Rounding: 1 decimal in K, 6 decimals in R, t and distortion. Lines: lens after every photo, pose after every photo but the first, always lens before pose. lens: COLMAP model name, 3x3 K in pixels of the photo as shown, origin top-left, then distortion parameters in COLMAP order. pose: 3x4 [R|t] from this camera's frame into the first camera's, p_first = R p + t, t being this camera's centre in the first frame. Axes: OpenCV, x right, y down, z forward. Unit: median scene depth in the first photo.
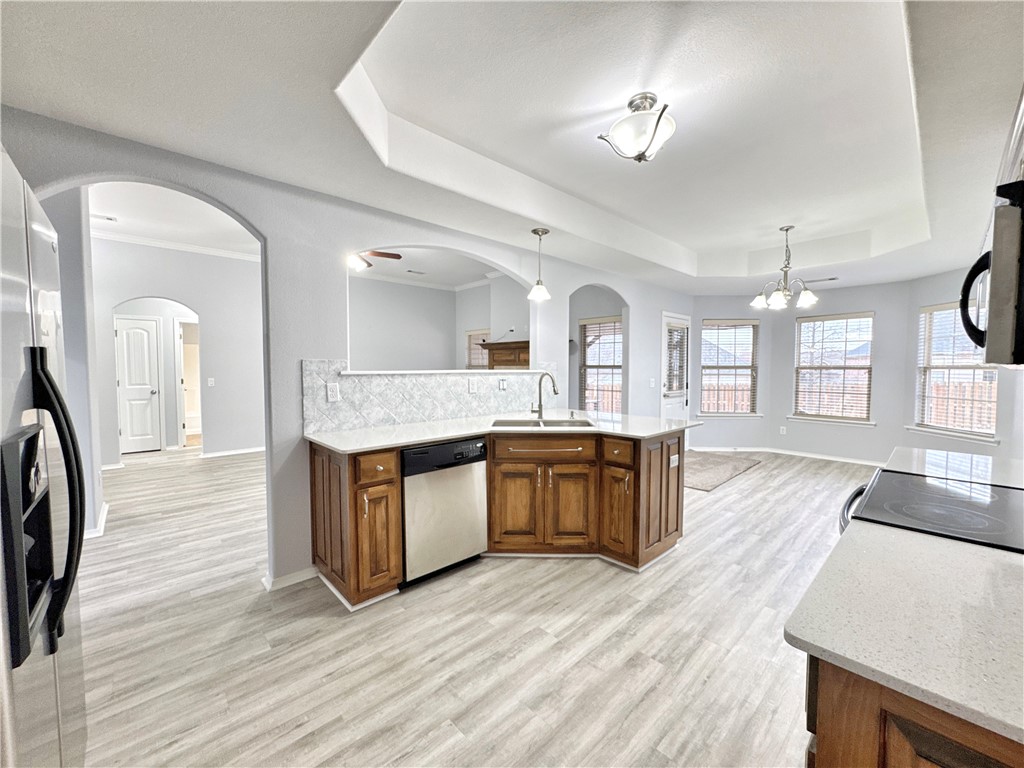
lens RADIAL K [[410.9, 0, 510.9], [0, 410.9, 382.0], [0, 0, 1]] dist [-0.004371, 0.000411]
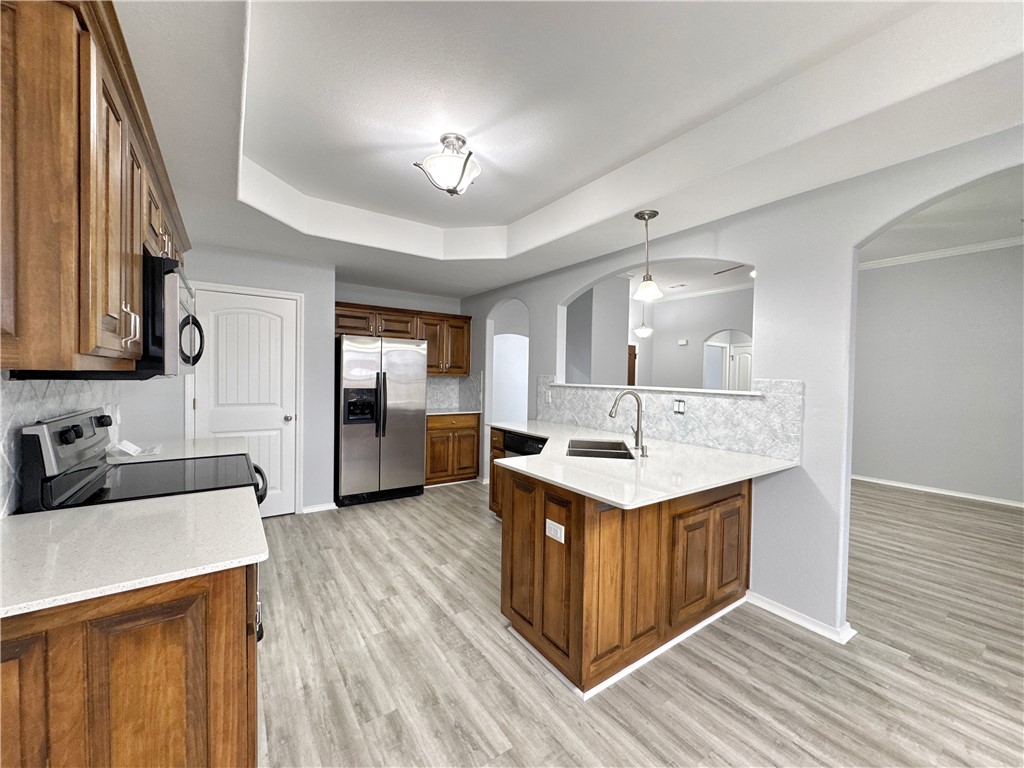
lens RADIAL K [[410.9, 0, 514.6], [0, 410.9, 381.7], [0, 0, 1]] dist [-0.004371, 0.000411]
pose [[-0.149261, 0.007366, -0.988770, 0.949557], [-0.061400, 0.997973, 0.016703, -0.041132], [0.986890, 0.063204, -0.148506, 0.931072]]
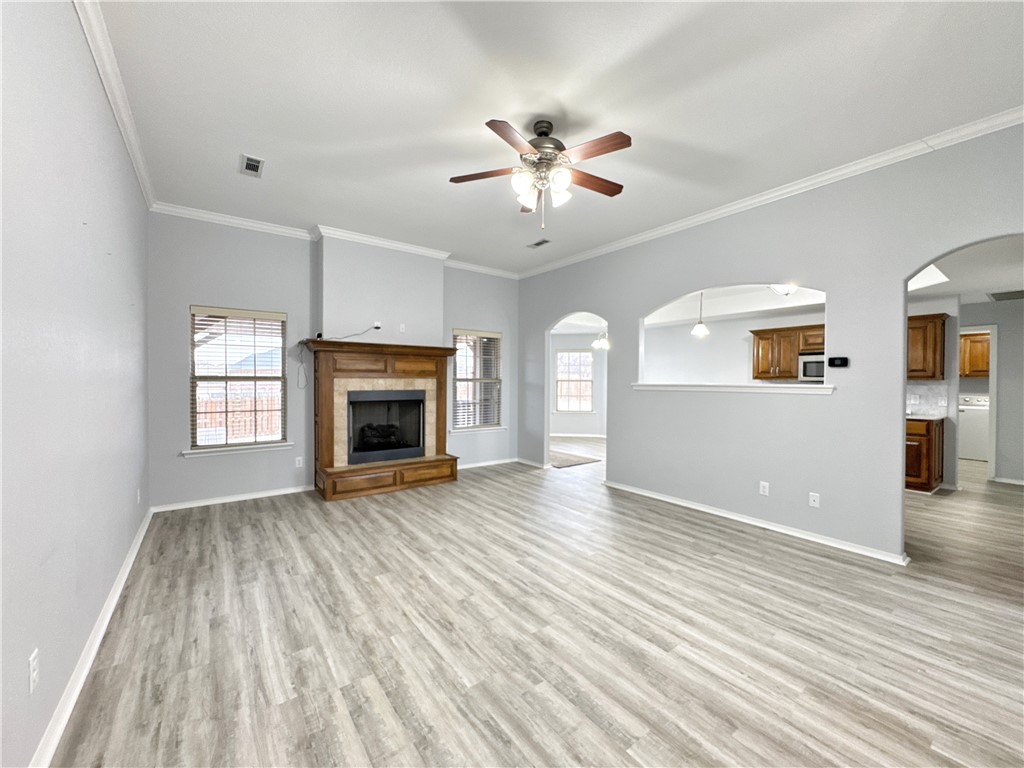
lens RADIAL K [[410.9, 0, 519.9], [0, 410.9, 389.6], [0, 0, 1]] dist [-0.004371, 0.000411]
pose [[0.110891, -0.024570, 0.993529, -1.509592], [0.033699, 0.999212, 0.020950, -0.062032], [-0.993261, 0.031158, 0.111631, 1.572788]]
